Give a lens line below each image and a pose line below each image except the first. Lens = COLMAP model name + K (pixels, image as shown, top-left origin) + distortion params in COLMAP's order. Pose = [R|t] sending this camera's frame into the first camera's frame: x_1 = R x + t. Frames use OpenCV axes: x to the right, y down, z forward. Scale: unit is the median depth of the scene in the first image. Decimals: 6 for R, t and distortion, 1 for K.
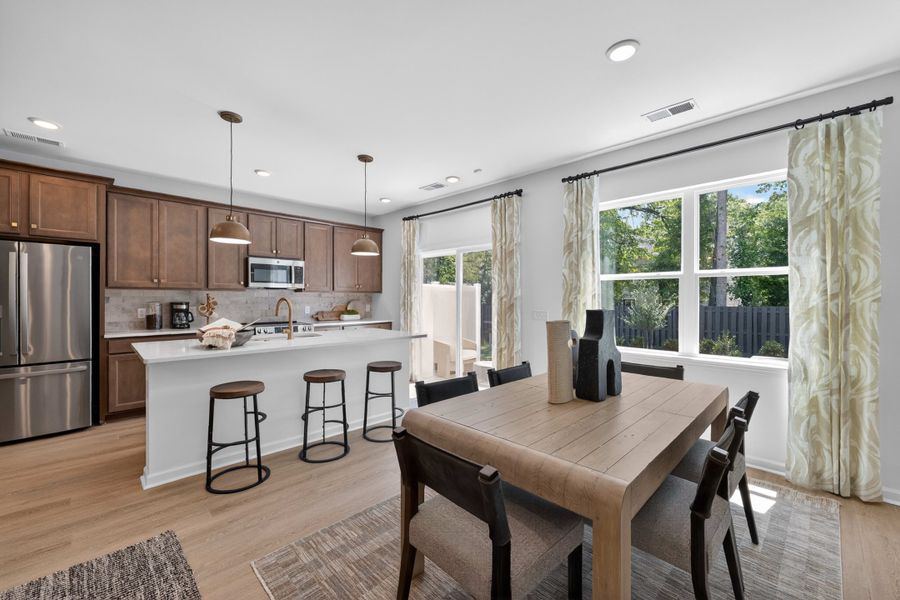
lens RADIAL K [[363.6, 0, 450.6], [0, 363.6, 300.2], [0, 0, 1]] dist [0.002651, -0.000875]
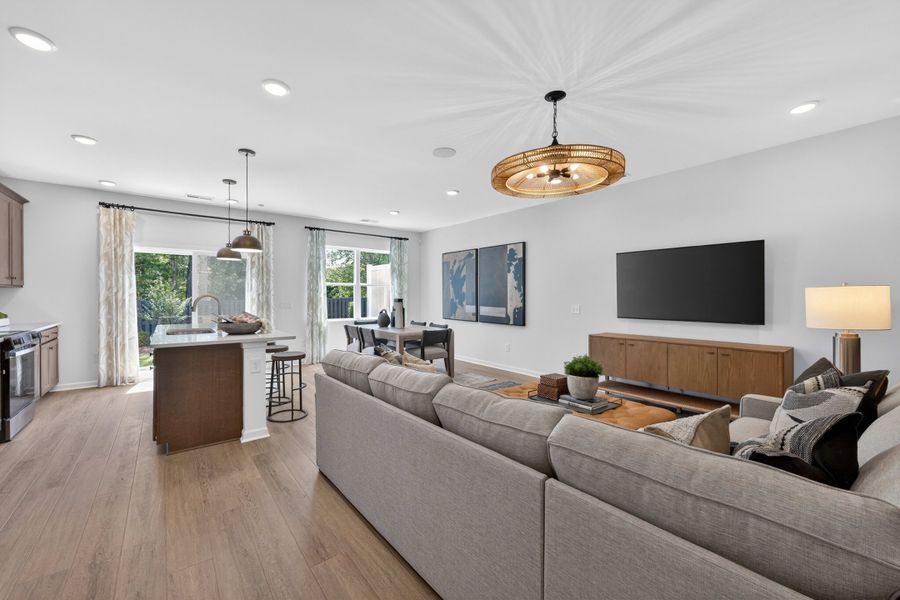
lens RADIAL K [[363.6, 0, 450.2], [0, 363.6, 299.1], [0, 0, 1]] dist [0.002651, -0.000875]
pose [[0.107968, -0.014087, 0.994055, -1.395752], [0.004033, 0.999898, 0.013732, -0.005876], [-0.994146, 0.002526, 0.108014, 0.122499]]
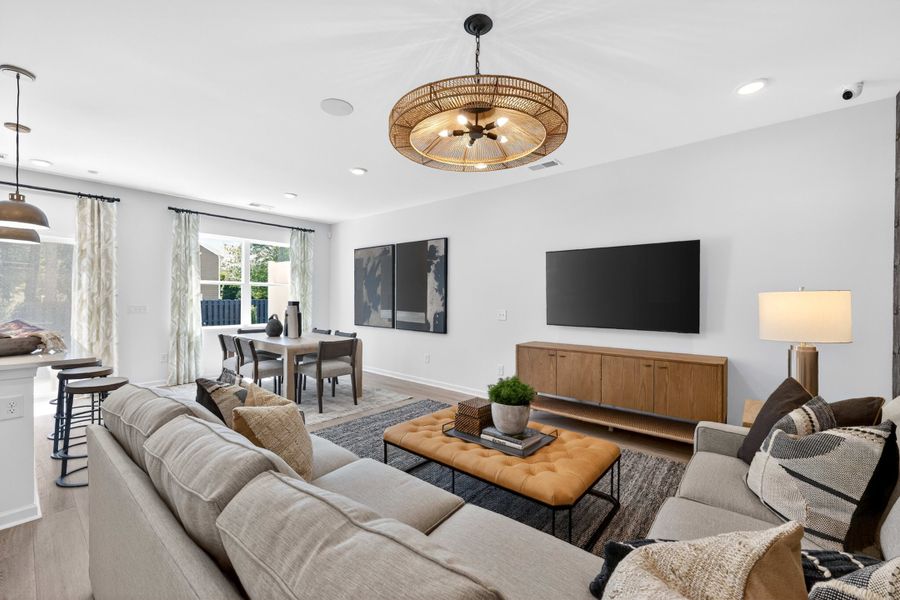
lens RADIAL K [[363.6, 0, 454.3], [0, 363.6, 300.6], [0, 0, 1]] dist [0.002651, -0.000875]
pose [[-0.095897, -0.009784, 0.995343, -1.175376], [-0.005518, 0.999942, 0.009297, -0.004686], [-0.995376, -0.004601, -0.095945, 0.075431]]
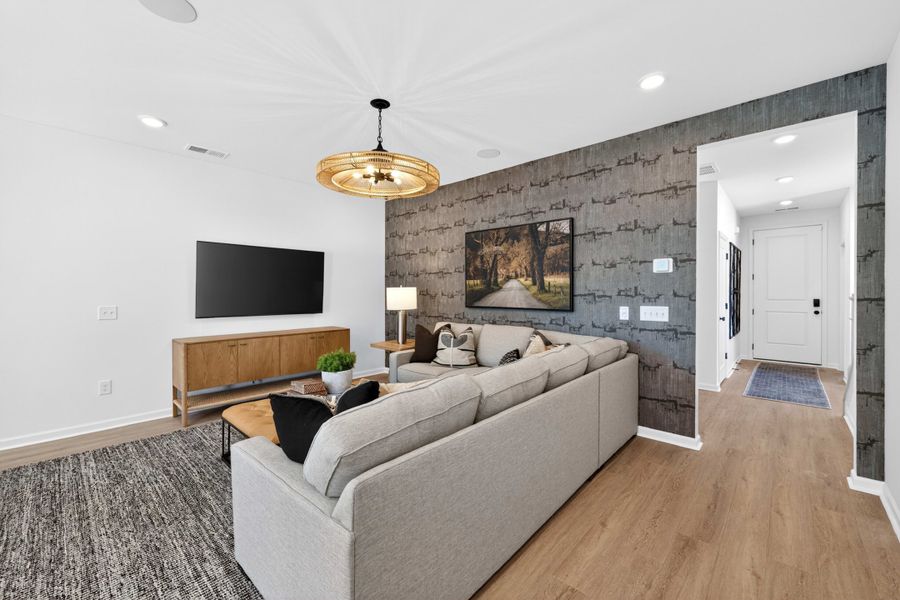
lens RADIAL K [[363.6, 0, 452.4], [0, 363.6, 295.0], [0, 0, 1]] dist [0.002651, -0.000875]
pose [[-0.998597, -0.007150, -0.052466, -0.779615], [-0.007745, 0.999908, 0.011134, -0.005892], [0.052381, 0.011524, -0.998561, 0.751424]]
